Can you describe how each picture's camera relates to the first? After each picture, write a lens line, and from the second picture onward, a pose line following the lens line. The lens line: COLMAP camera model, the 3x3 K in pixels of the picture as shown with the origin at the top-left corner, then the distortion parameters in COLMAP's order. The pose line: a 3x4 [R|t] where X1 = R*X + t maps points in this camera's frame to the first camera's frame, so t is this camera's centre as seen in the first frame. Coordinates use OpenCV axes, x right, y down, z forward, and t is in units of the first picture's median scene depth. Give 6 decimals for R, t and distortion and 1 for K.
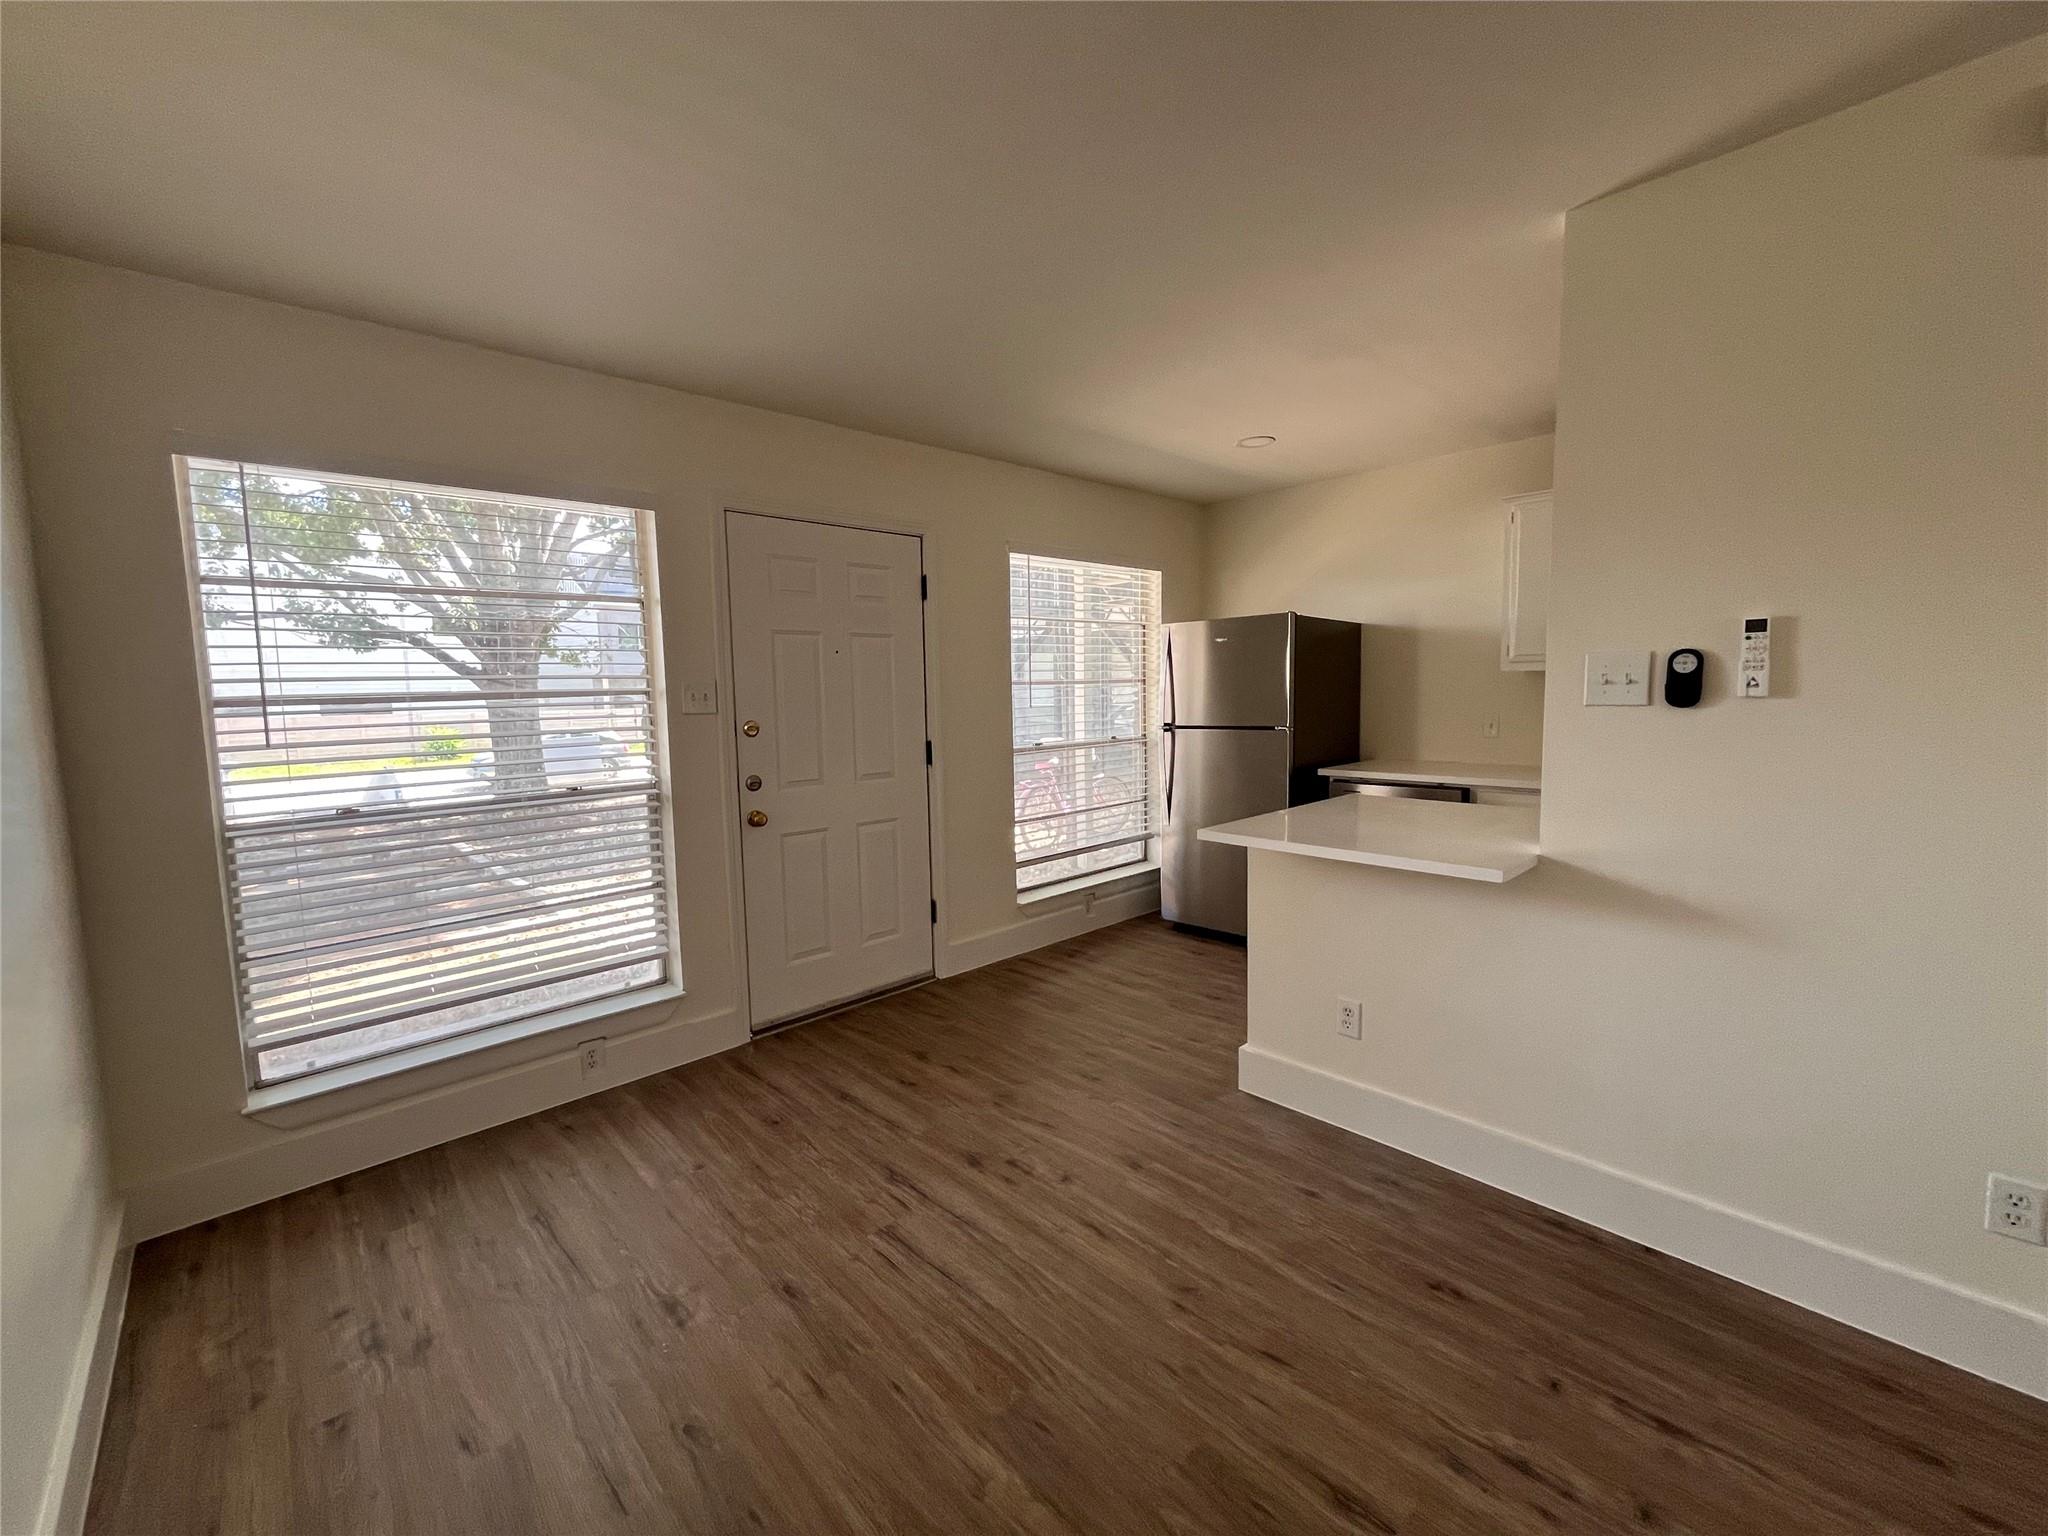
lens RADIAL K [[832.4, 0, 1018.0], [0, 832.4, 763.8], [0, 0, 1]] dist [-0.002066, -0.000200]
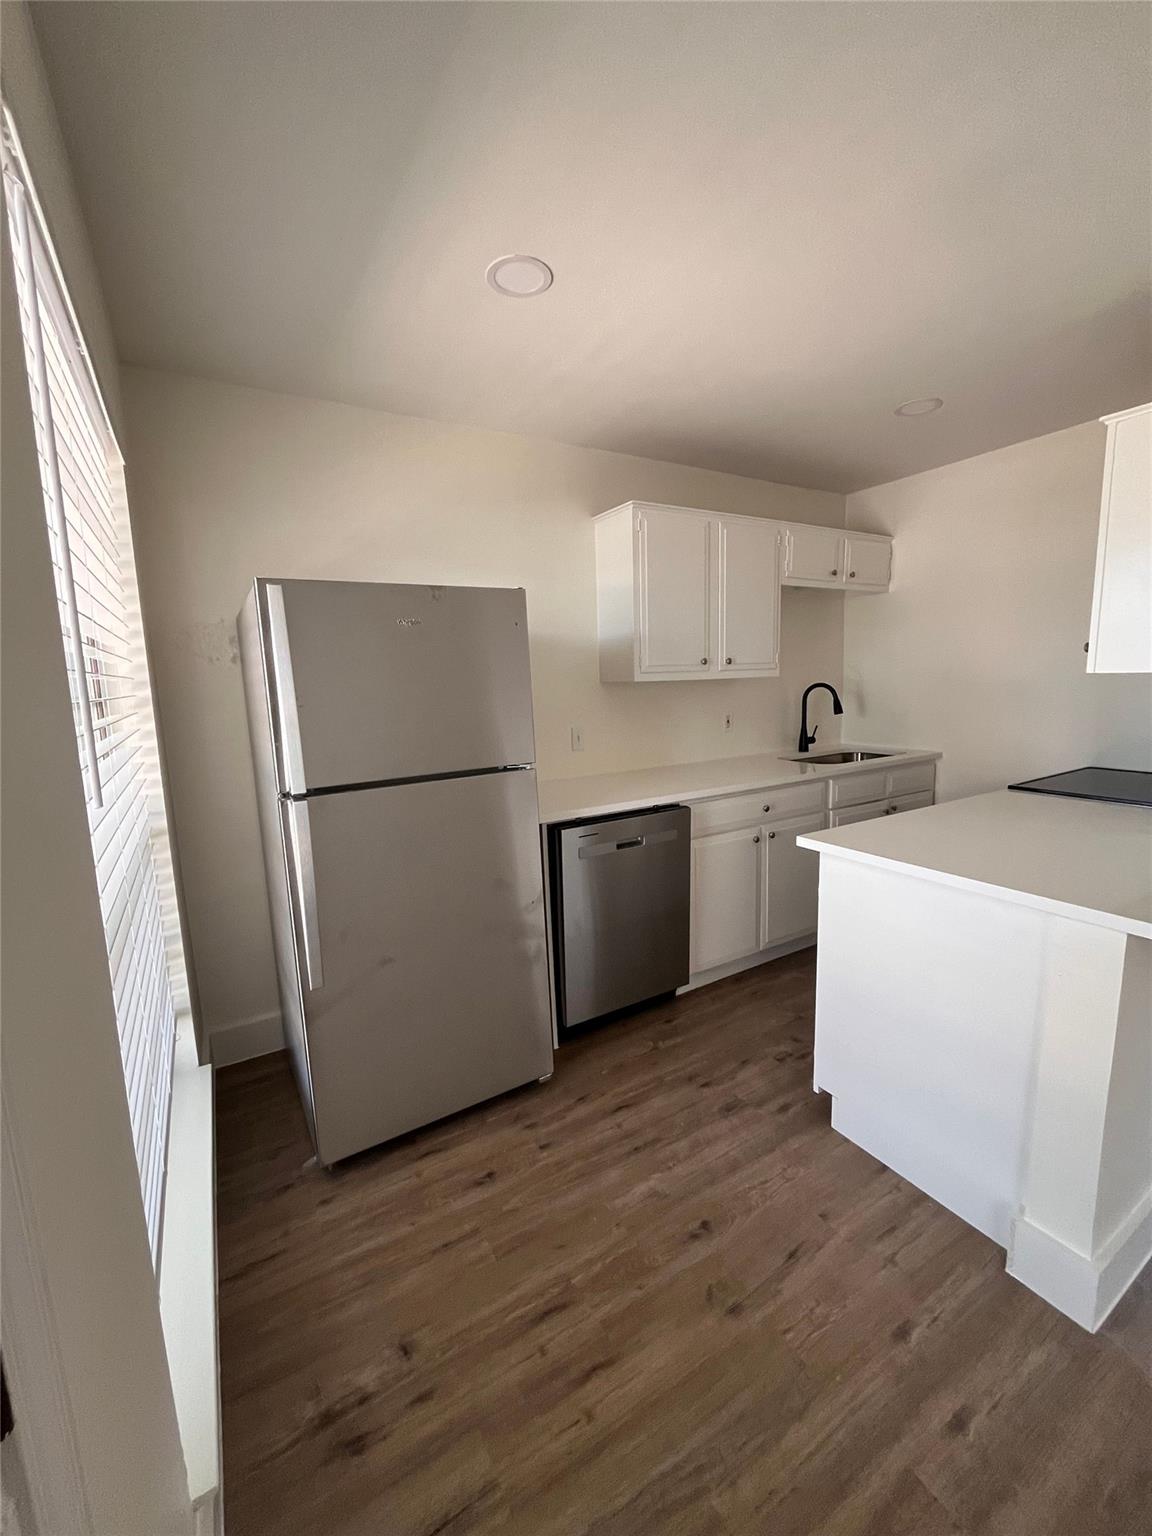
lens RADIAL K [[624.3, 0, 577.8], [0, 624.3, 764.3], [0, 0, 1]] dist [-0.002066, -0.000200]
pose [[0.212604, -0.119424, 0.969813, -0.283441], [0.117003, 0.988474, 0.096072, -0.160686], [-0.970108, 0.093046, 0.224127, 1.575147]]
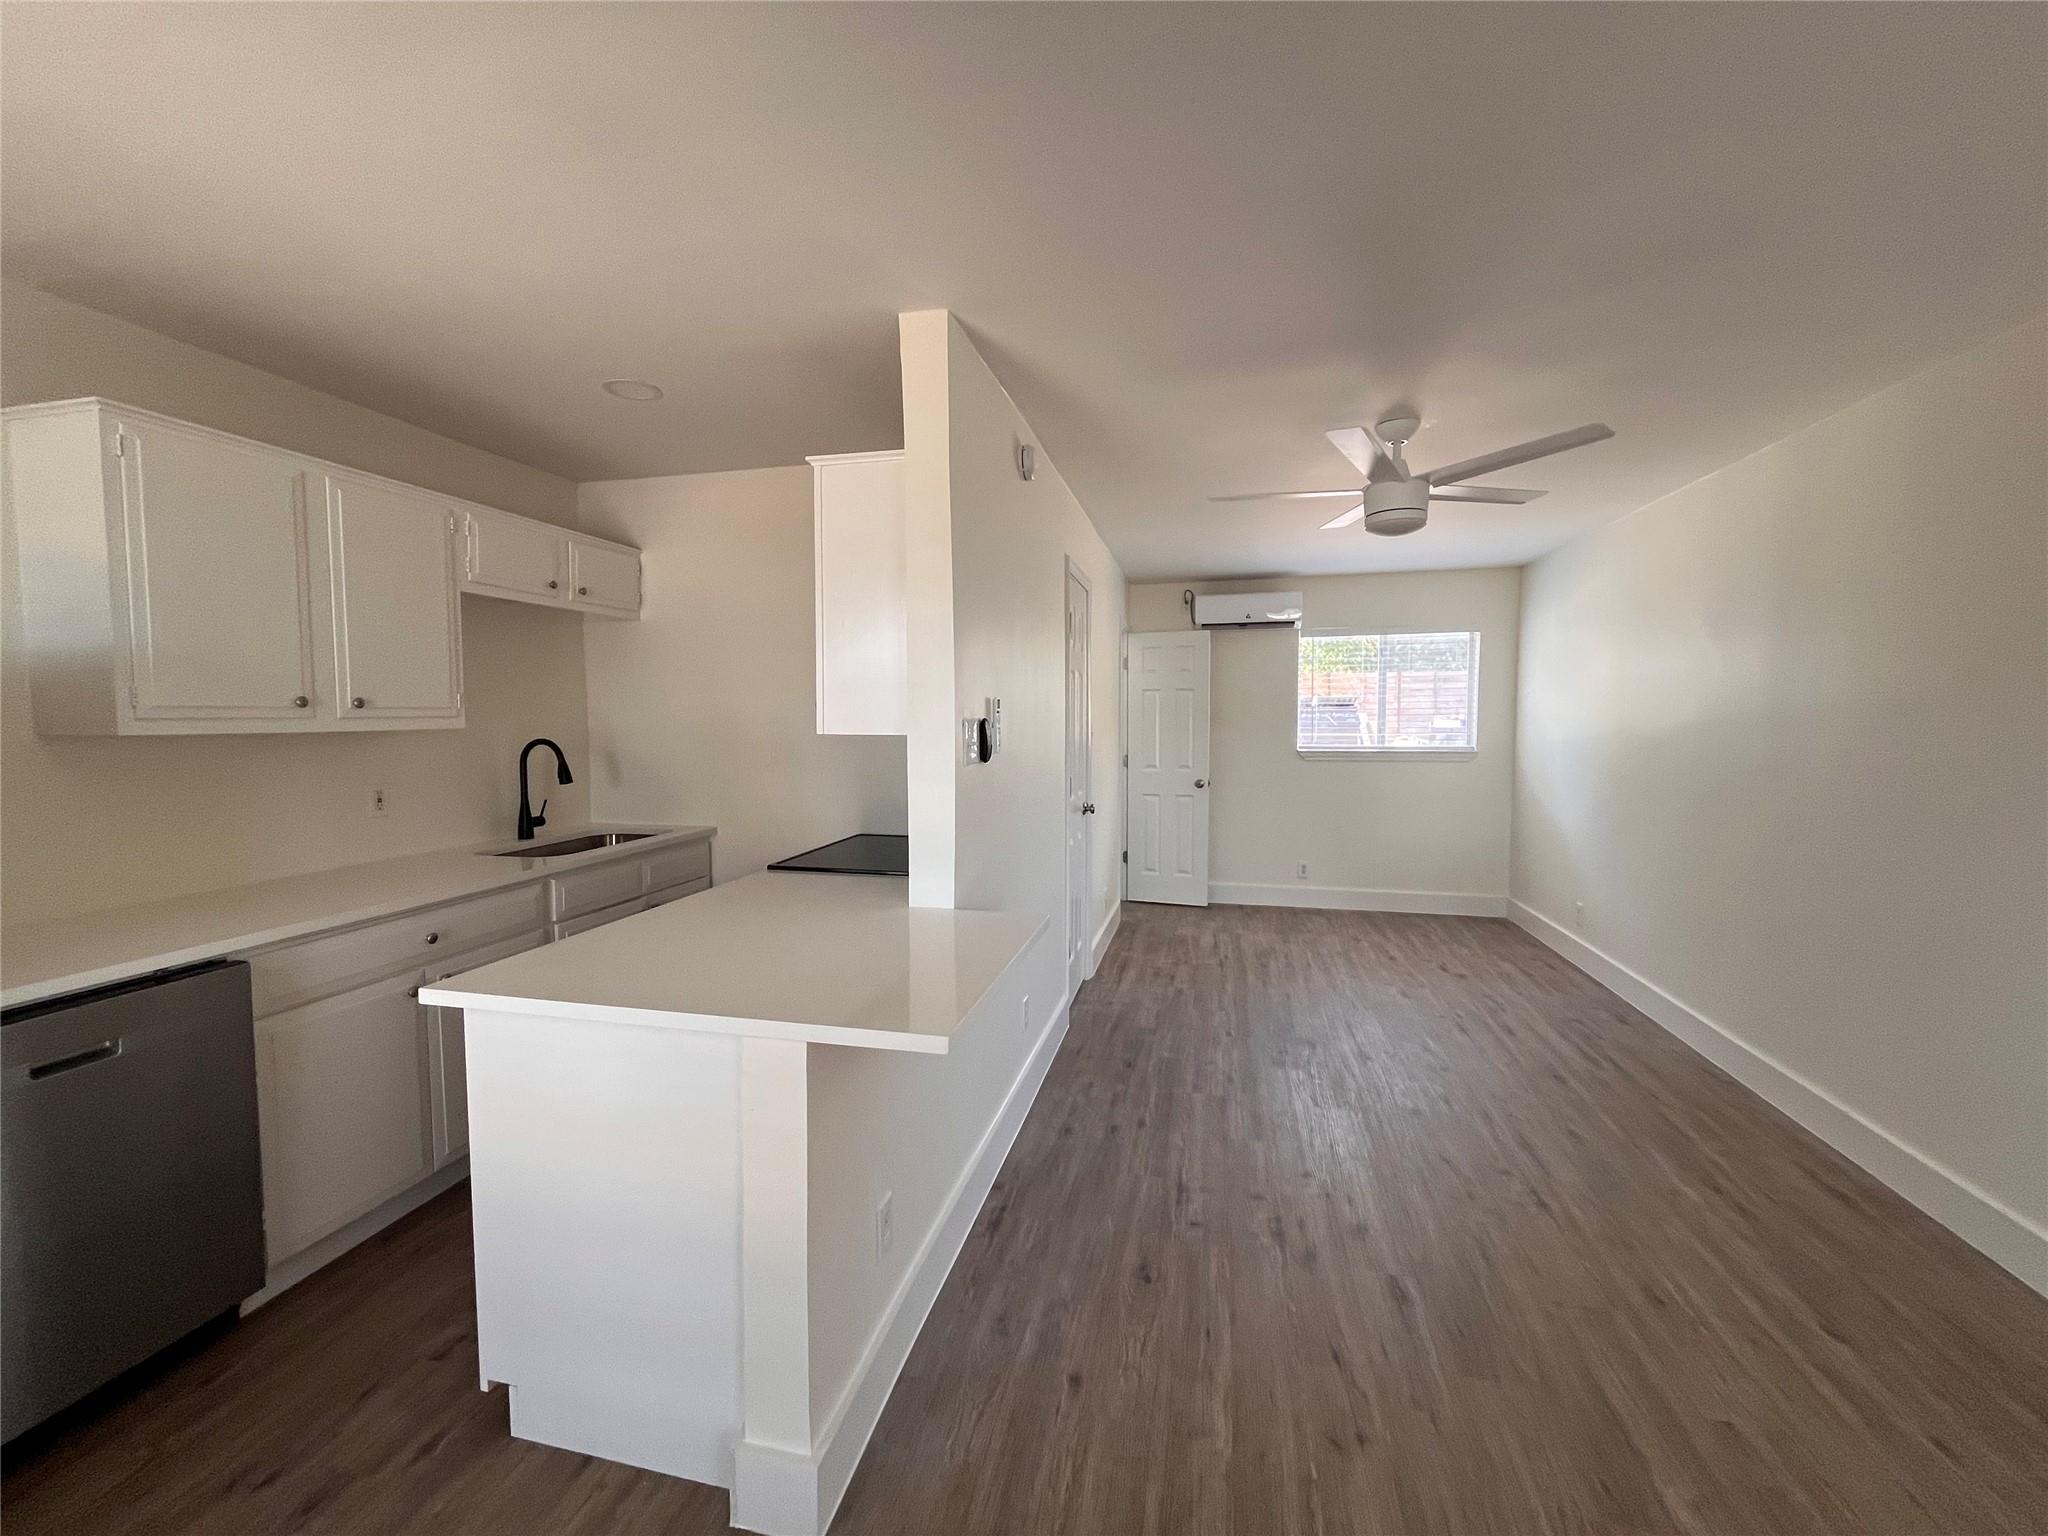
lens RADIAL K [[832.4, 0, 1017.6], [0, 832.4, 766.8], [0, 0, 1]] dist [-0.002066, -0.000200]
pose [[-0.553639, -0.030104, 0.832213, -0.271811], [0.090795, 0.991207, 0.096258, -0.156524], [-0.827793, 0.128853, -0.546037, 1.425747]]
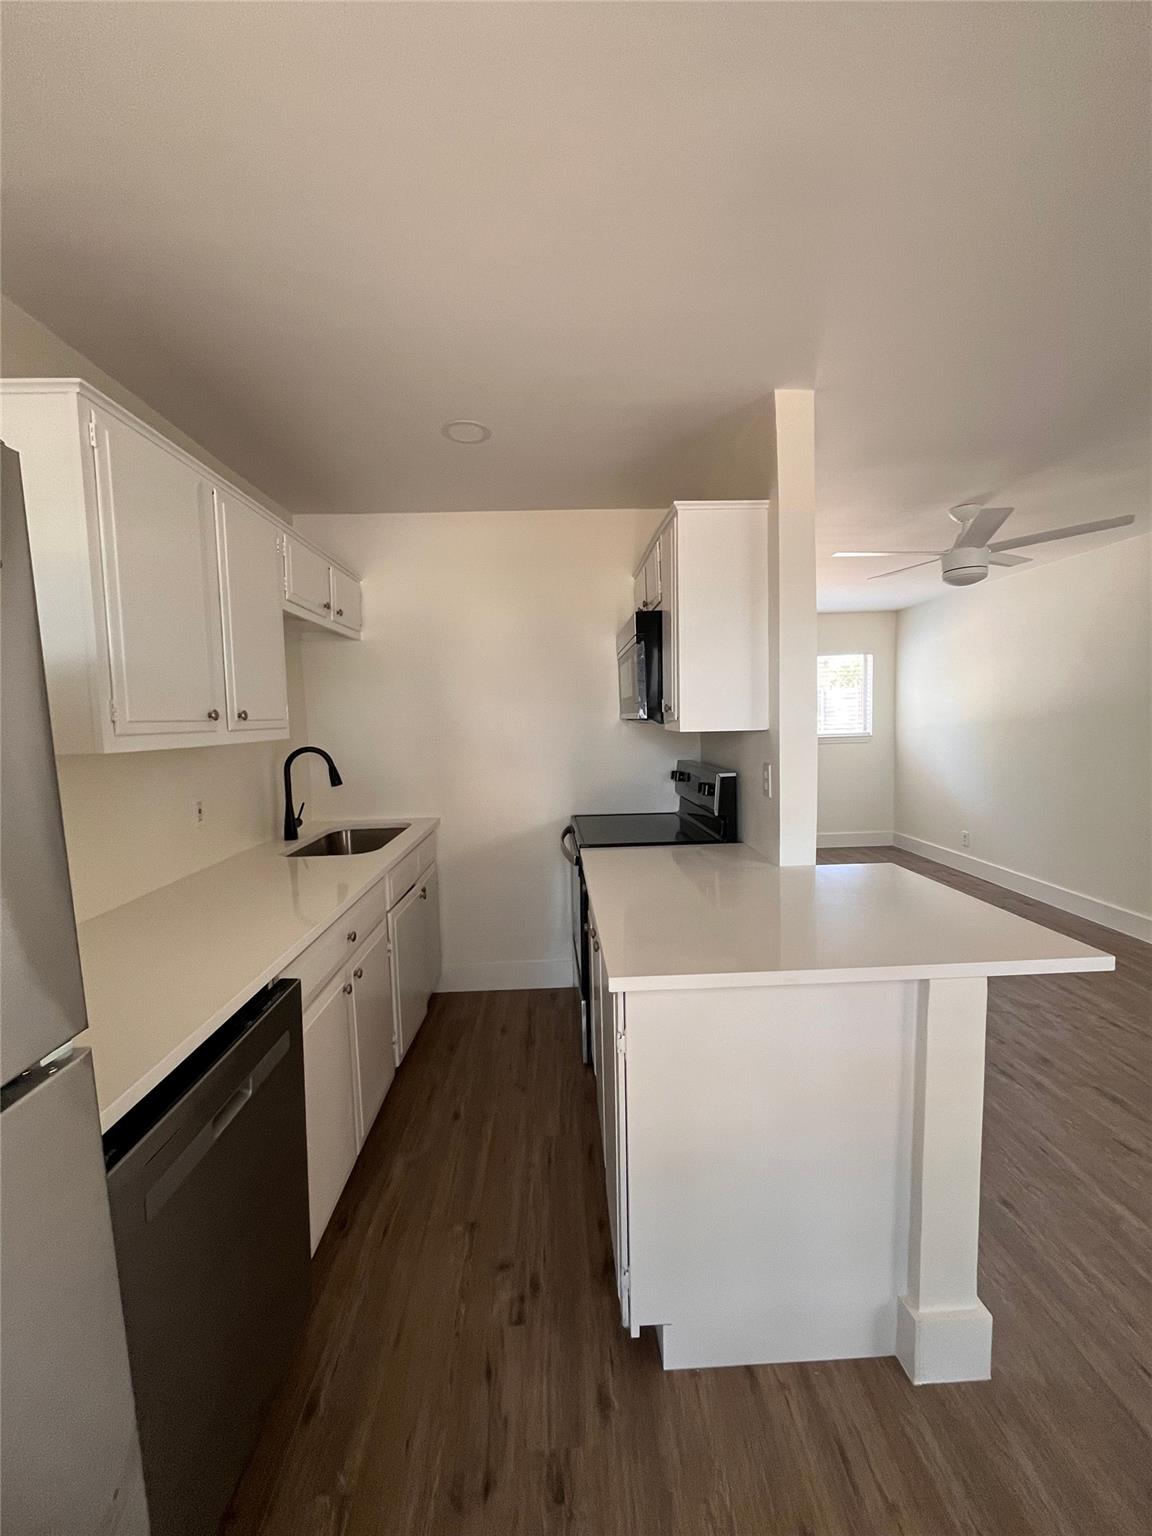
lens RADIAL K [[624.3, 0, 578.9], [0, 624.3, 765.8], [0, 0, 1]] dist [-0.002066, -0.000200]
pose [[-0.753856, -0.010187, 0.656961, 0.248371], [0.103256, 0.985619, 0.133768, -0.214004], [-0.648875, 0.168677, -0.741963, 1.887396]]
